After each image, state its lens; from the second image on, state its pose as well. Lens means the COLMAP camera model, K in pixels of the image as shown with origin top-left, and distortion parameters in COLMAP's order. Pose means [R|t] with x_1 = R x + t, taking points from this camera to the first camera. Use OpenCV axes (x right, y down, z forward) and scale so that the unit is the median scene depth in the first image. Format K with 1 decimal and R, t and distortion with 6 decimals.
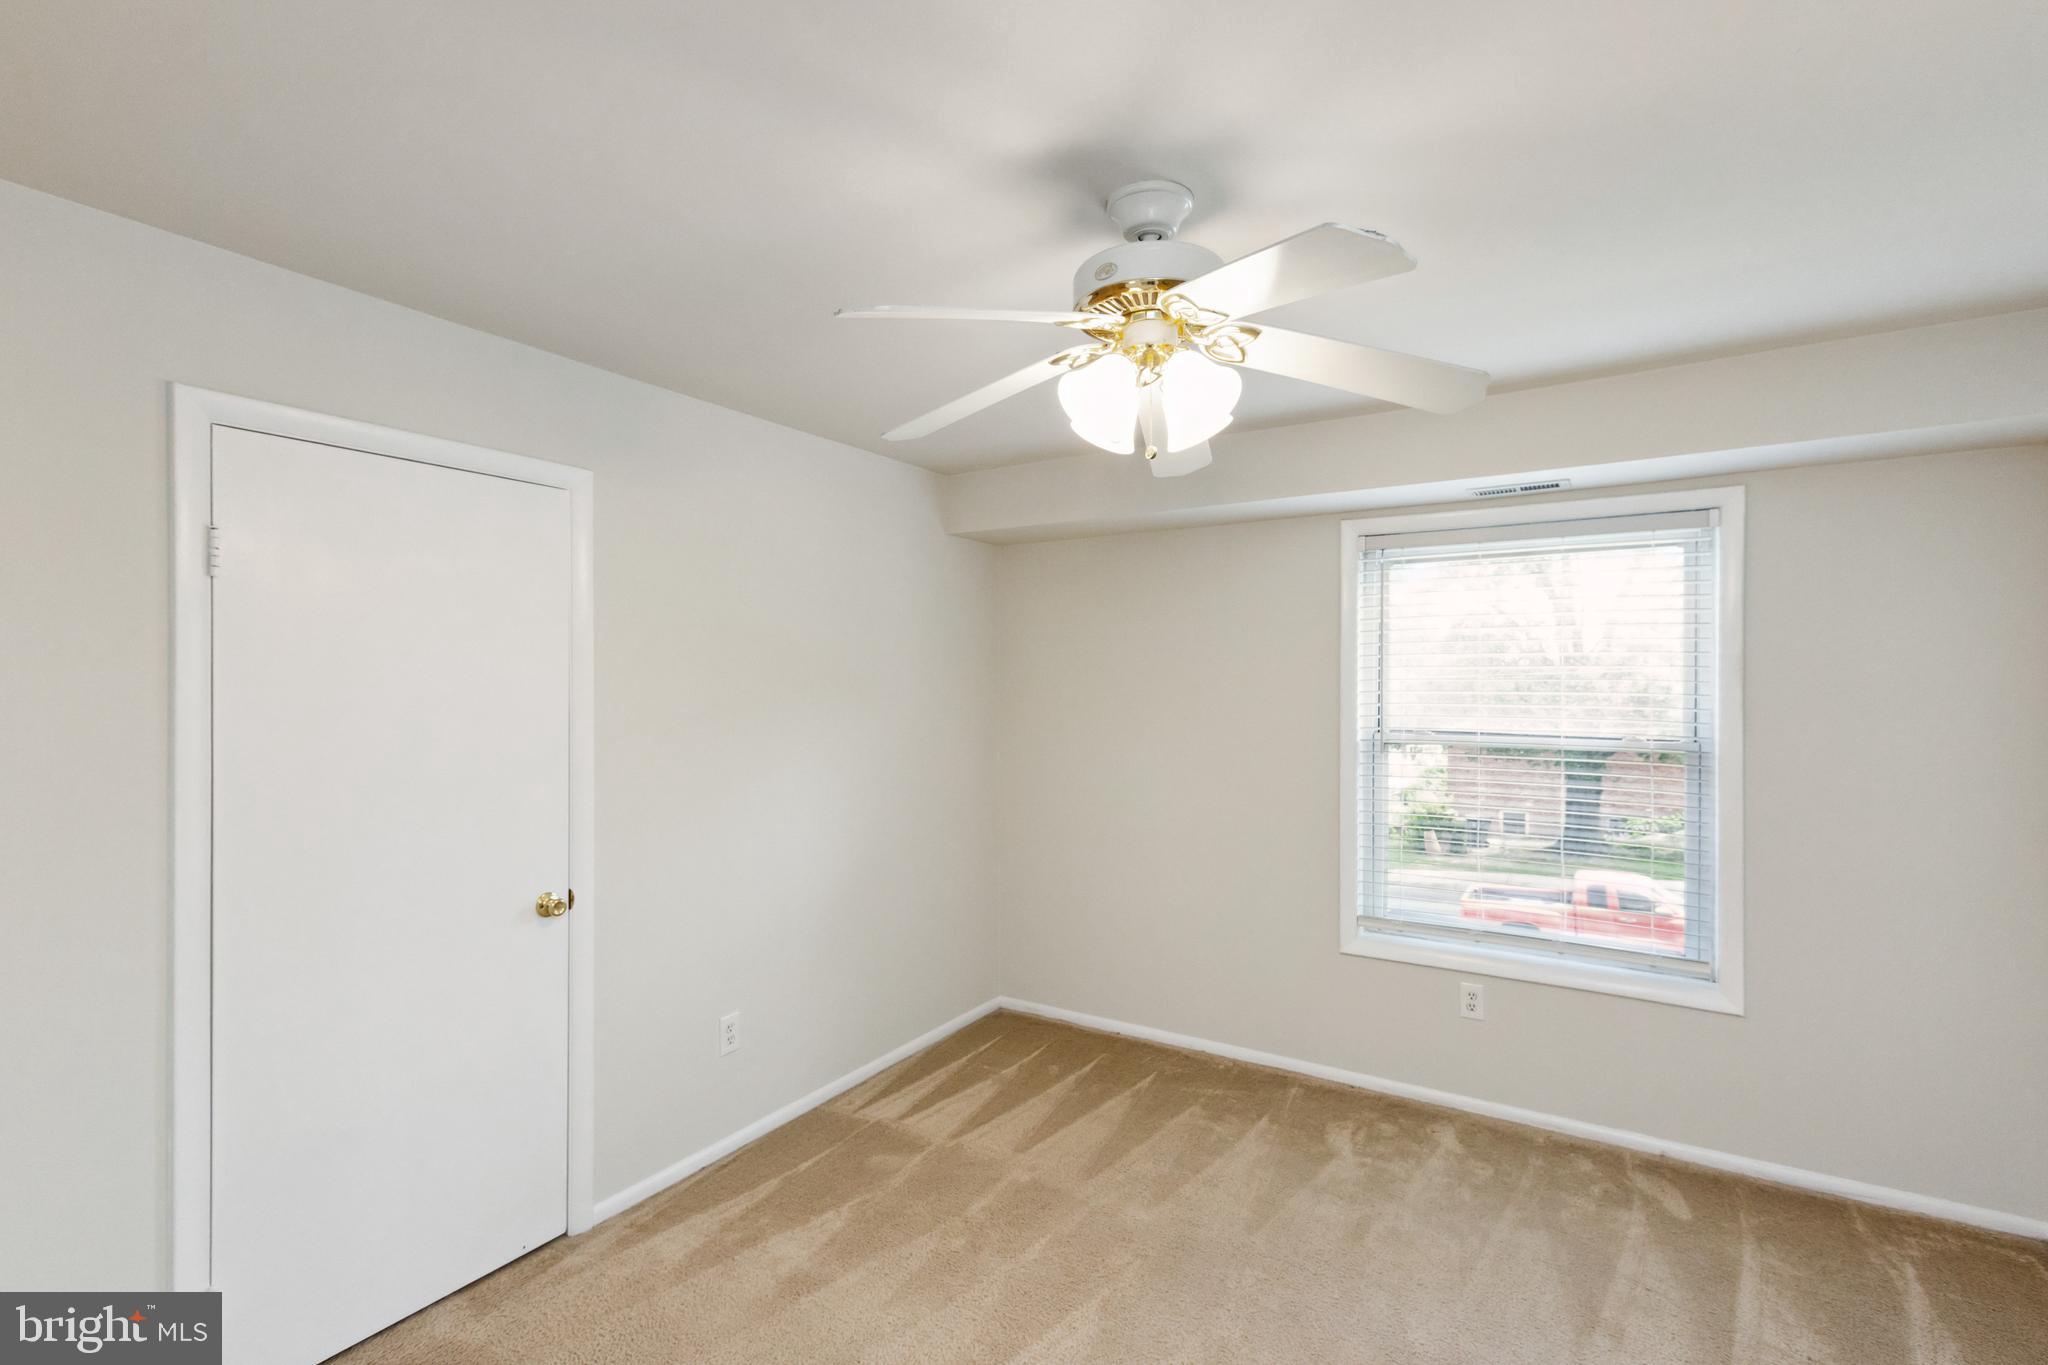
lens RADIAL K [[905.5, 0, 1033.9], [0, 905.5, 684.8], [0, 0, 1]] dist [0.000702, 0.000061]
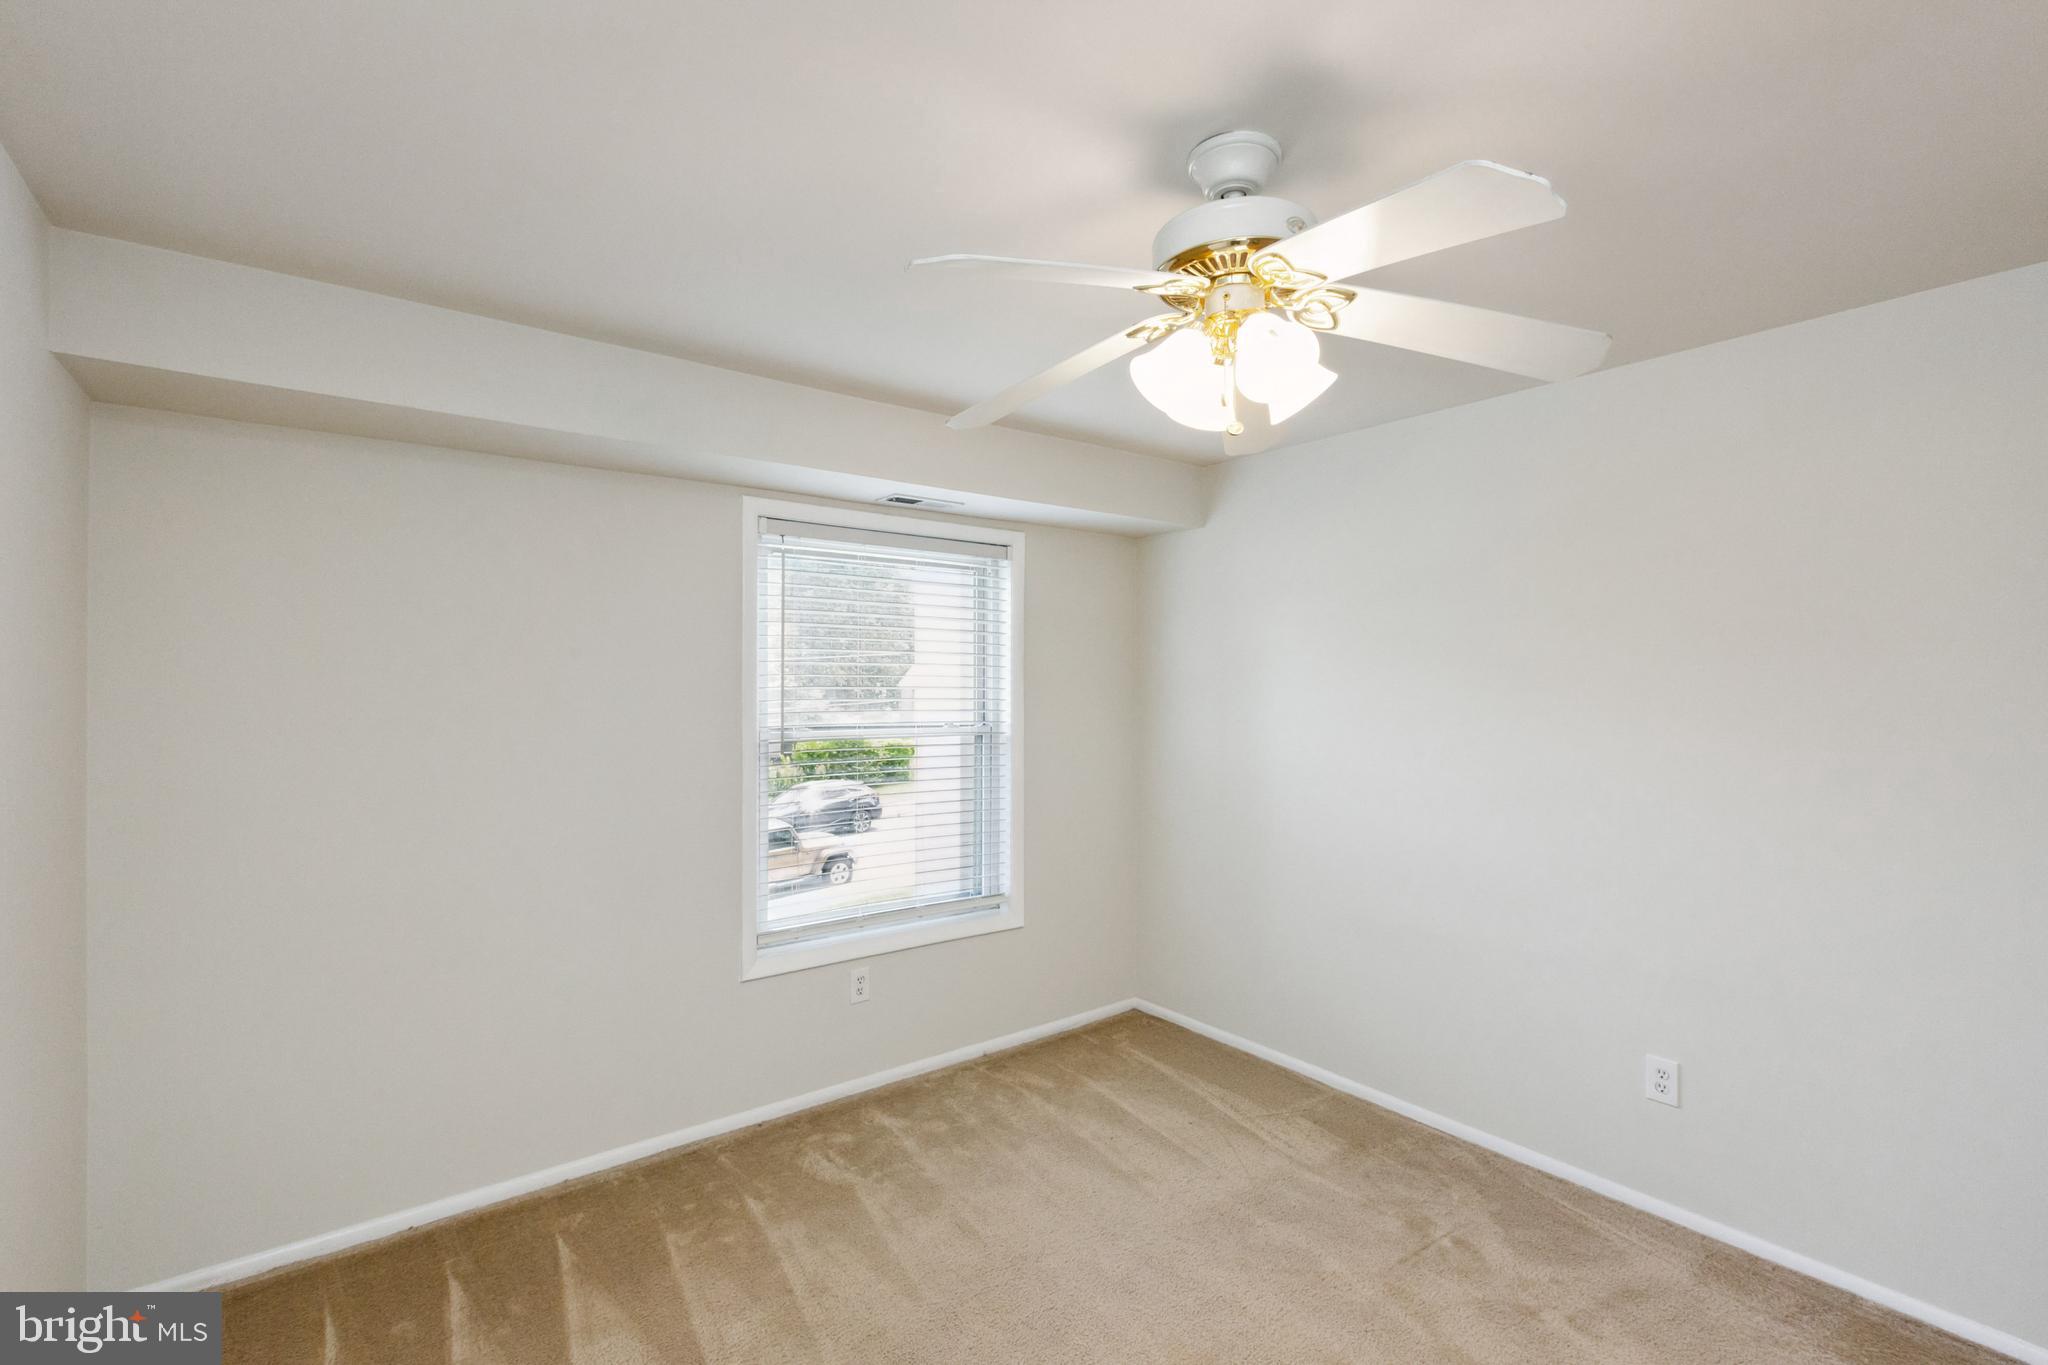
lens RADIAL K [[905.5, 0, 1033.9], [0, 905.5, 684.8], [0, 0, 1]] dist [0.000702, 0.000061]
pose [[0.363237, -0.000107, 0.931697, -0.461295], [0.001148, 0.999999, -0.000333, 0.006920], [-0.931696, 0.001191, 0.363237, 0.491926]]
